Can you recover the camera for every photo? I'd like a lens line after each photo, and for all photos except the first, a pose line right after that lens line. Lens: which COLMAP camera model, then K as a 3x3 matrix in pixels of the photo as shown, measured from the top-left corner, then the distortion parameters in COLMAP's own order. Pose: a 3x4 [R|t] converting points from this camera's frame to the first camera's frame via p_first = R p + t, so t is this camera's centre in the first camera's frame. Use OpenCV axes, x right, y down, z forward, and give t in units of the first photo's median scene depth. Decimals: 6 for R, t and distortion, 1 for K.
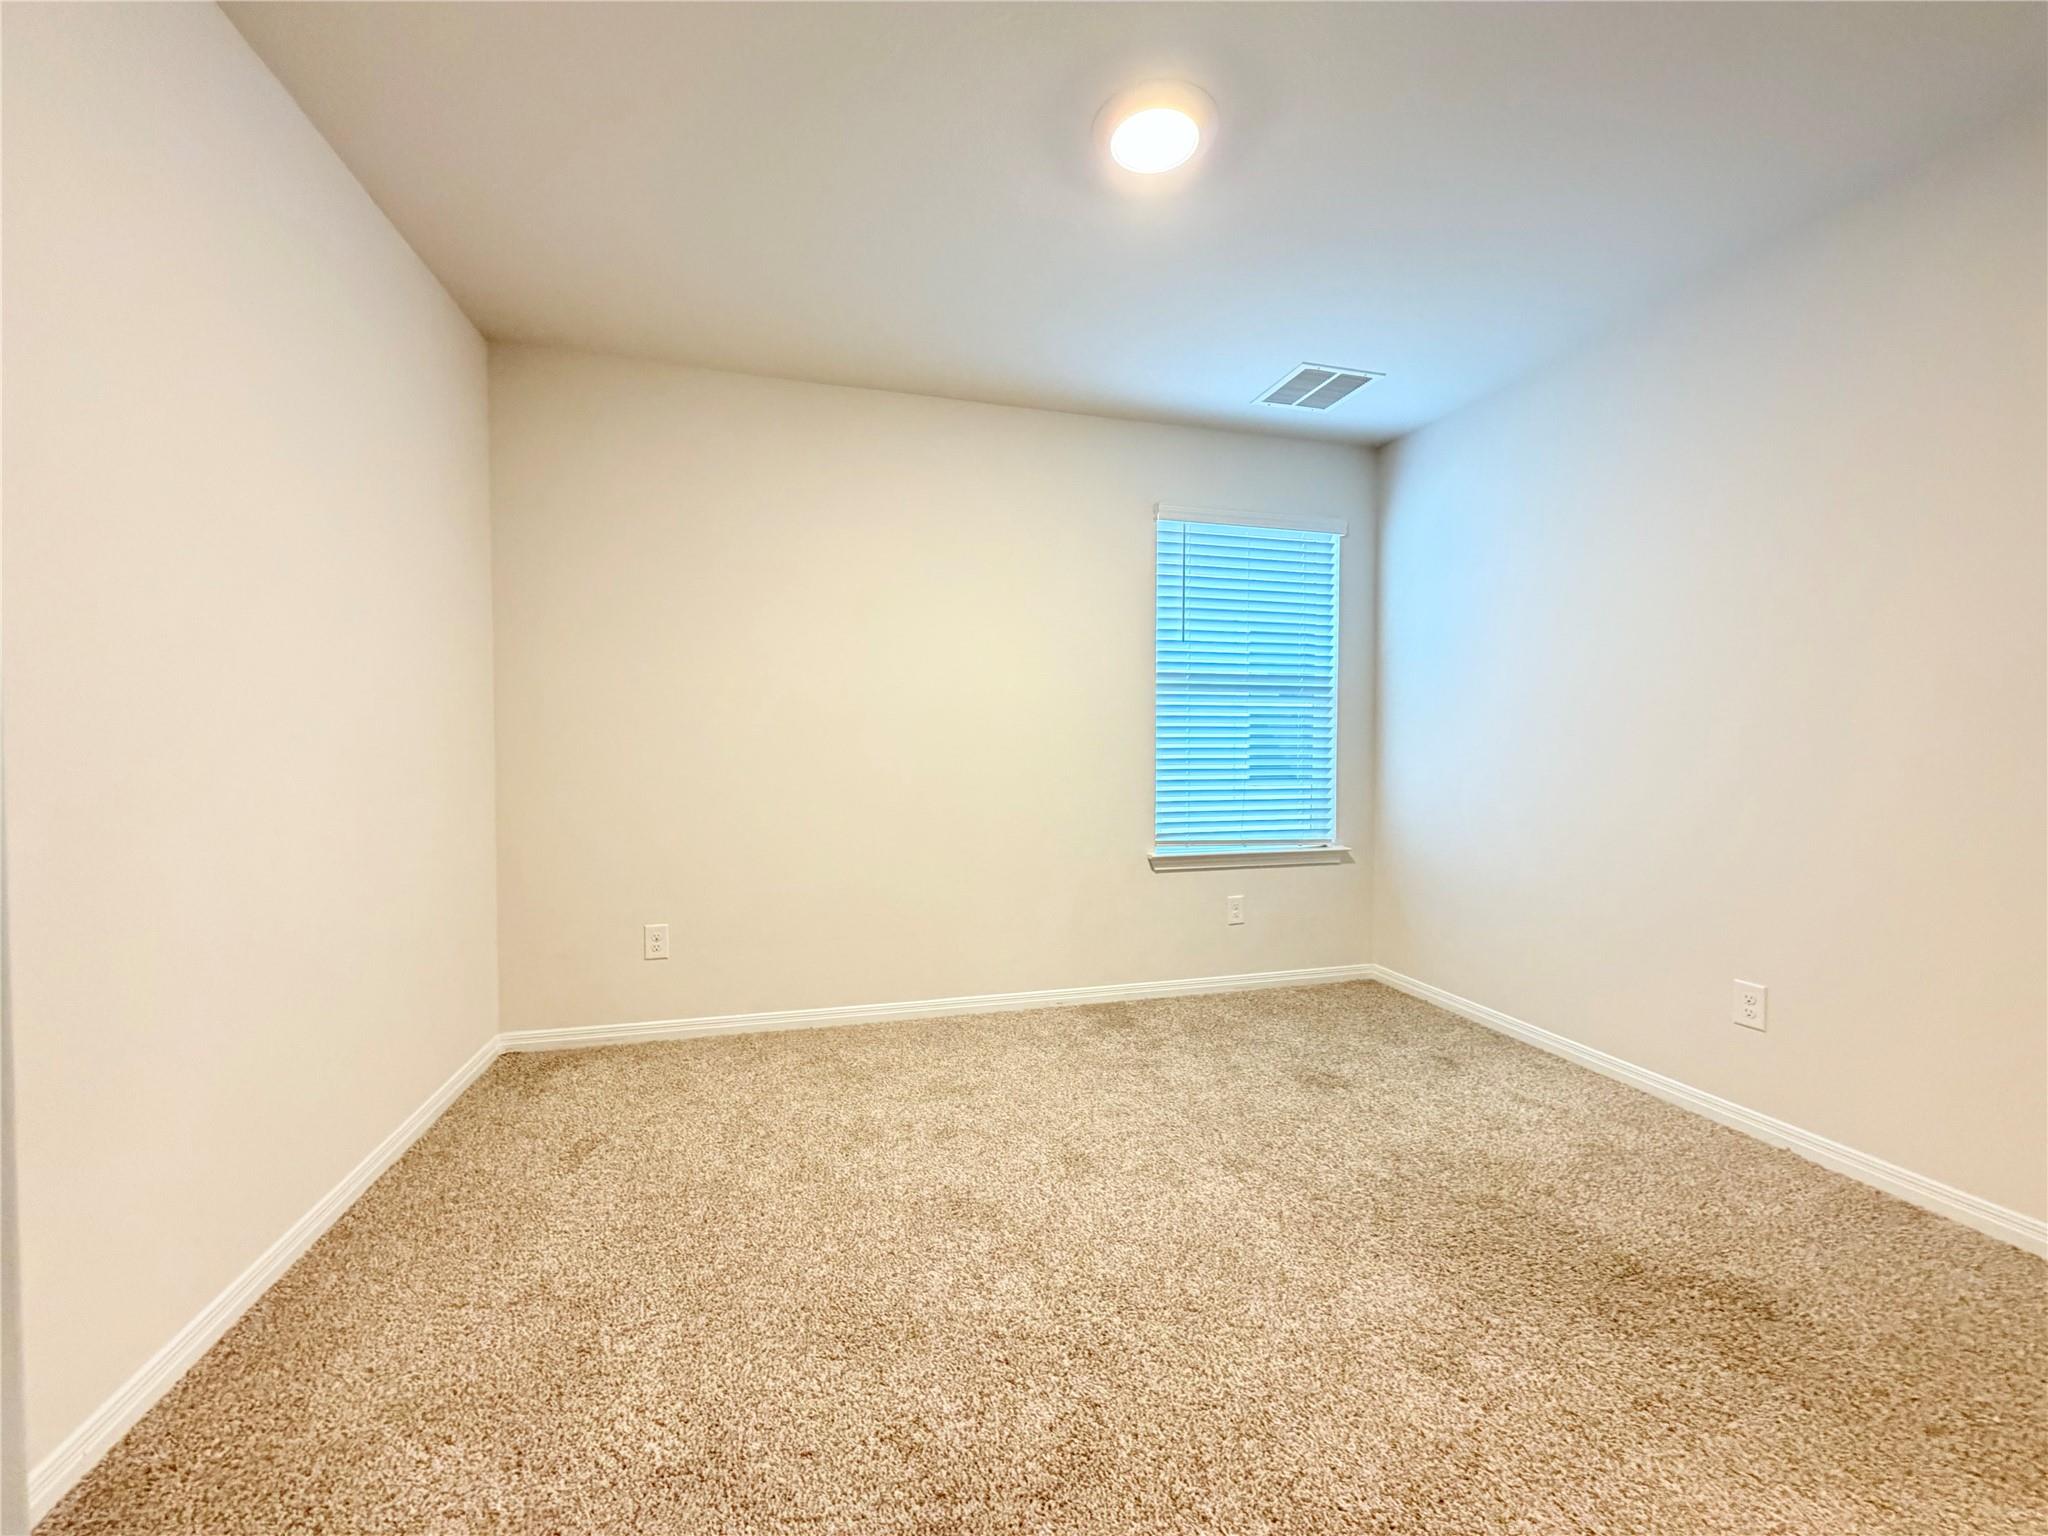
lens RADIAL K [[824.8, 0, 1025.3], [0, 824.8, 767.5], [0, 0, 1]] dist [0.000579, 0.000100]
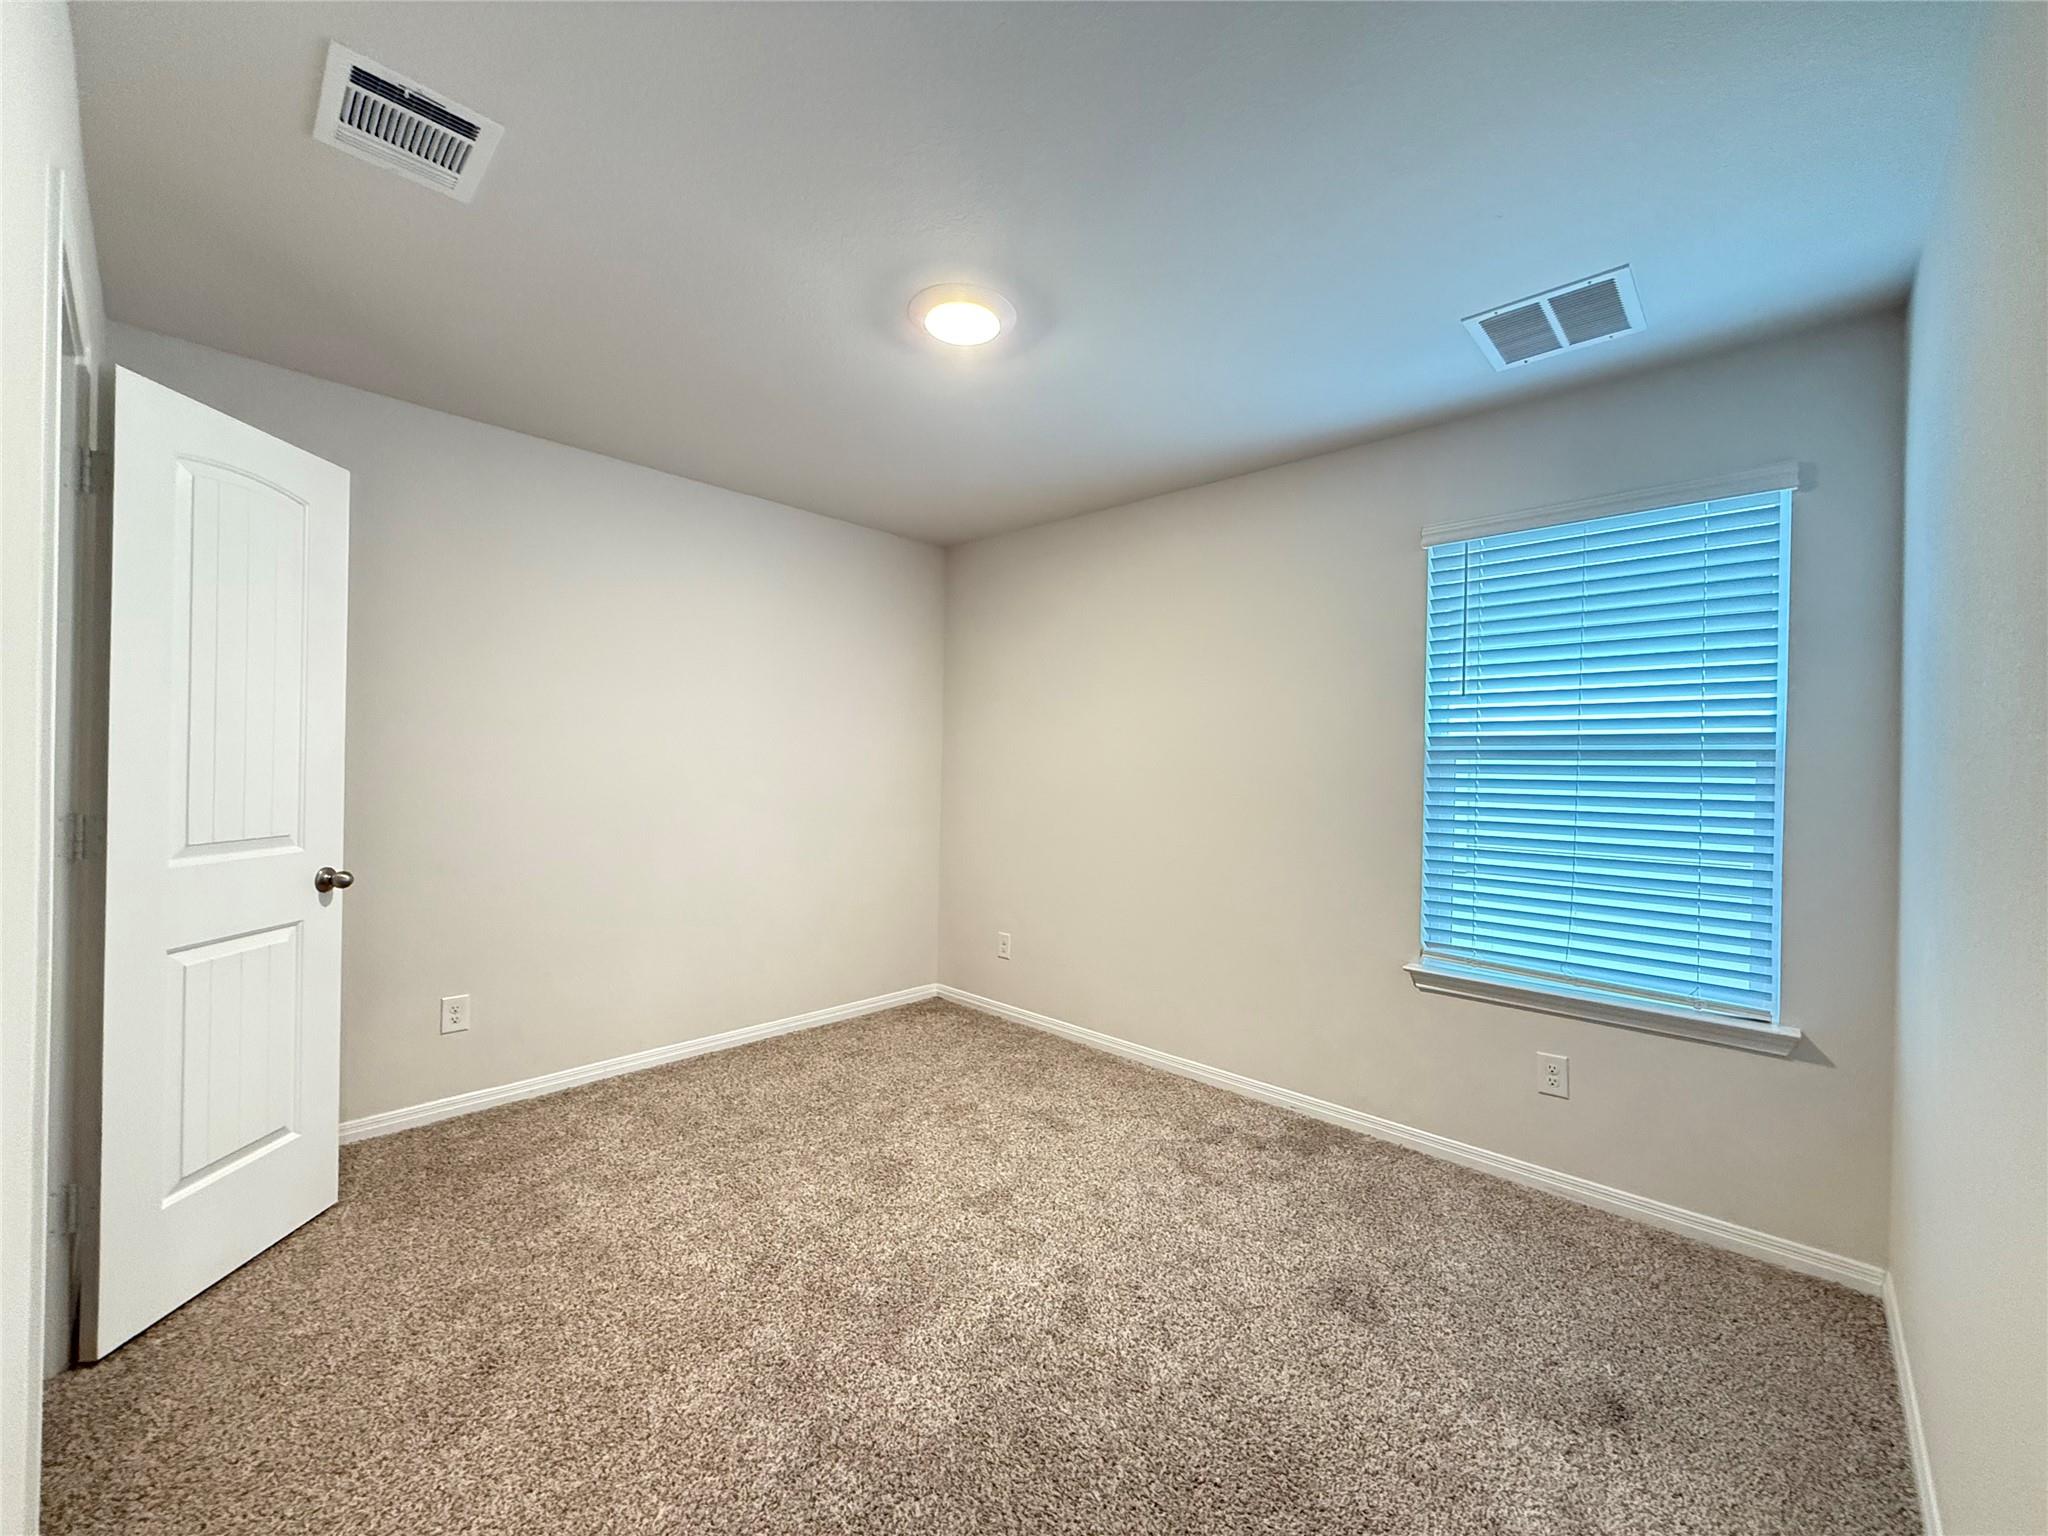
lens RADIAL K [[817.9, 0, 1020.6], [0, 817.9, 770.6], [0, 0, 1]] dist [0.001672, 0.000171]
pose [[0.511894, 0.012720, -0.858954, 0.740361], [-0.037863, 0.999253, -0.007766, -0.073455], [0.858214, 0.036498, 0.511993, 0.305540]]
